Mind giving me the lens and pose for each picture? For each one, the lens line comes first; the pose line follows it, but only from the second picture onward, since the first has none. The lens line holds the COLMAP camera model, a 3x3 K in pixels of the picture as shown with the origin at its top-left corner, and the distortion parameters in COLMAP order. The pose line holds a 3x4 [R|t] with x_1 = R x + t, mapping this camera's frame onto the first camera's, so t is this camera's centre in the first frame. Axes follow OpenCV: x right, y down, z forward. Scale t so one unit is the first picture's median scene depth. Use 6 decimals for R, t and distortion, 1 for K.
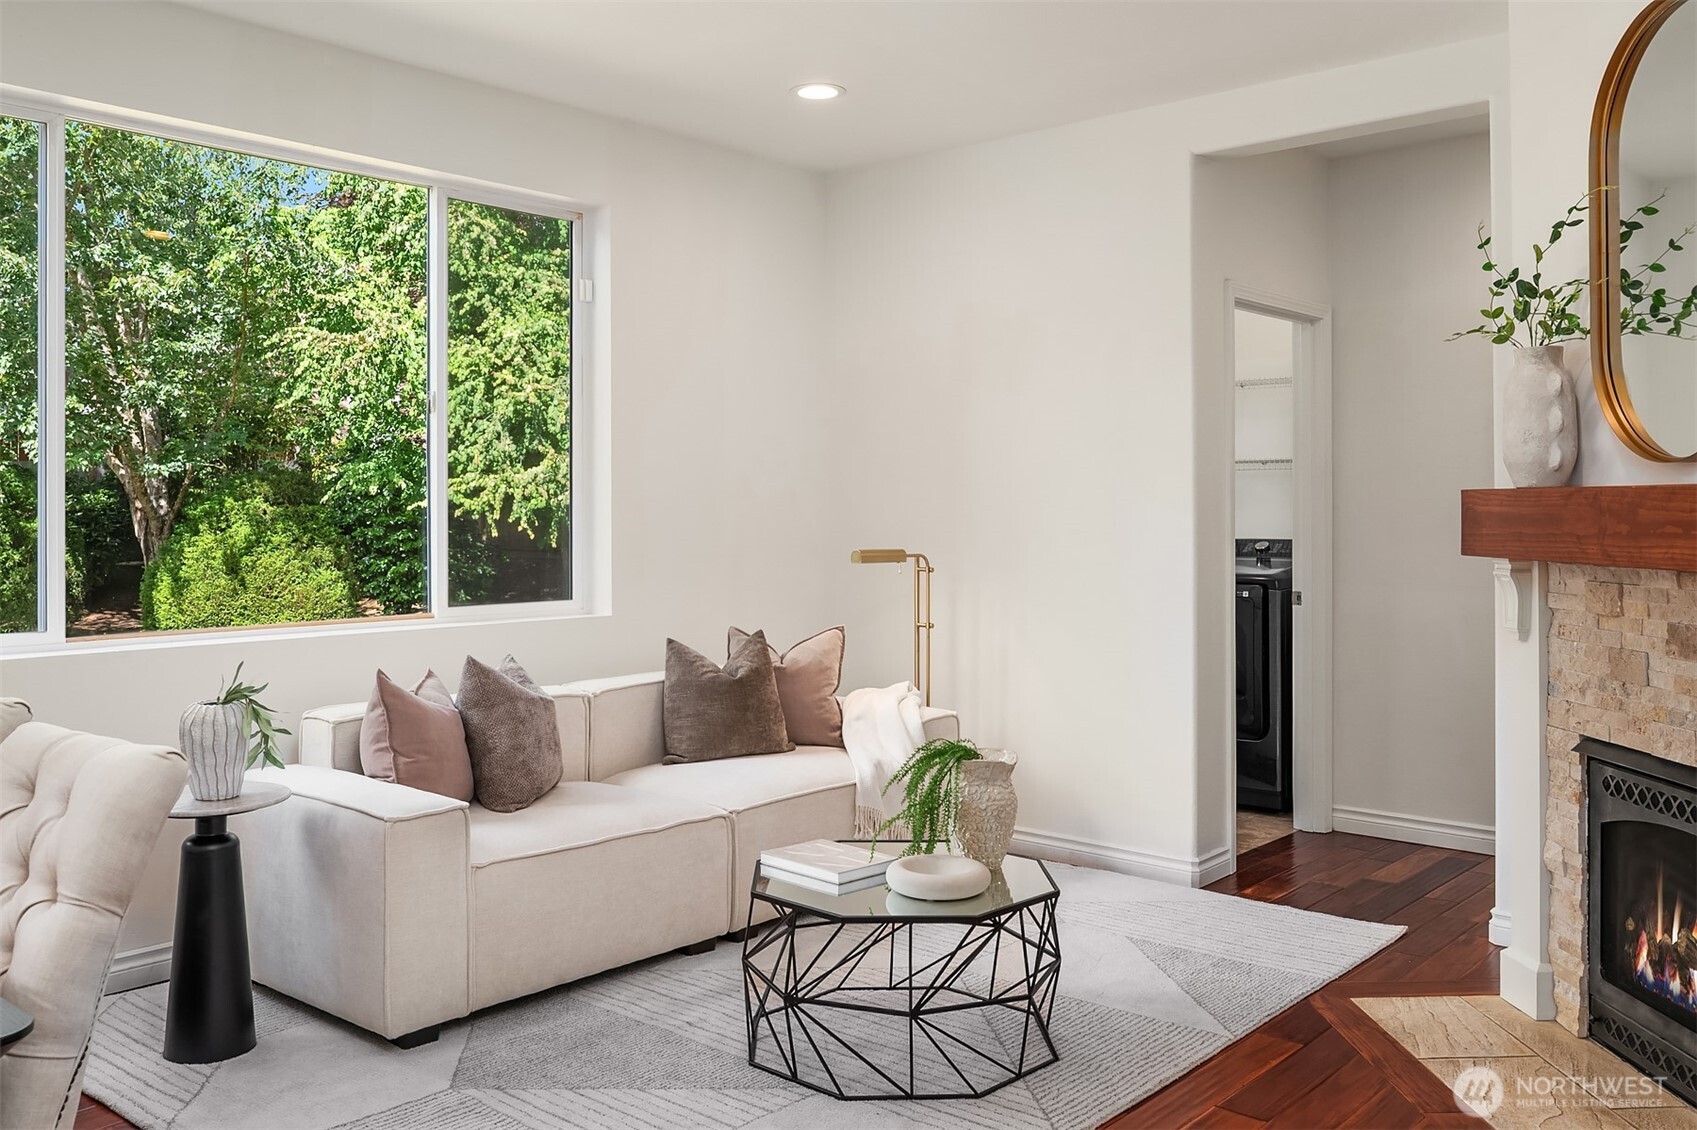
lens RADIAL K [[1428.5, 0, 843.6], [0, 1428.5, 487.4], [0, 0, 1]] dist [0.003544, -0.026329]
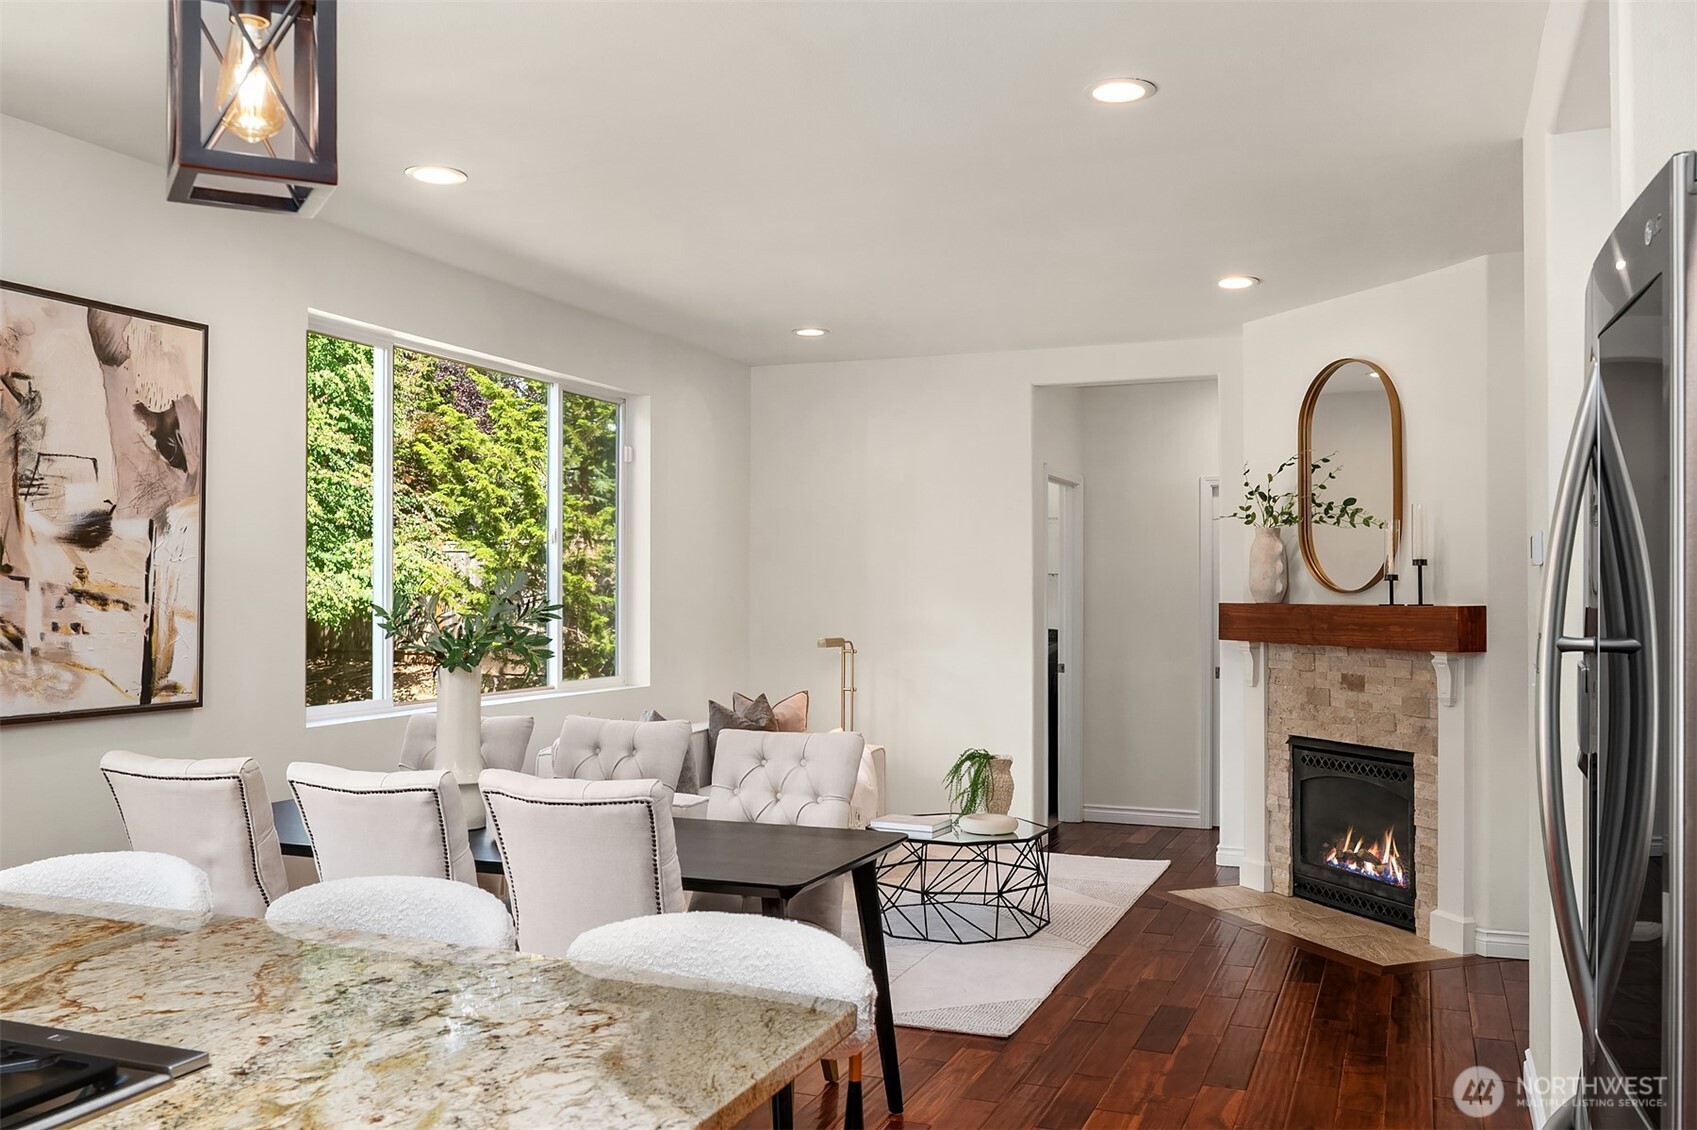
lens RADIAL K [[1428.5, 0, 853.0], [0, 1428.5, 549.8], [0, 0, 1]] dist [0.003544, -0.026329]
pose [[0.942922, 0.013977, 0.332721, -0.651947], [-0.008996, 0.999823, -0.016506, -0.034097], [-0.332893, 0.012571, 0.942881, -0.583846]]
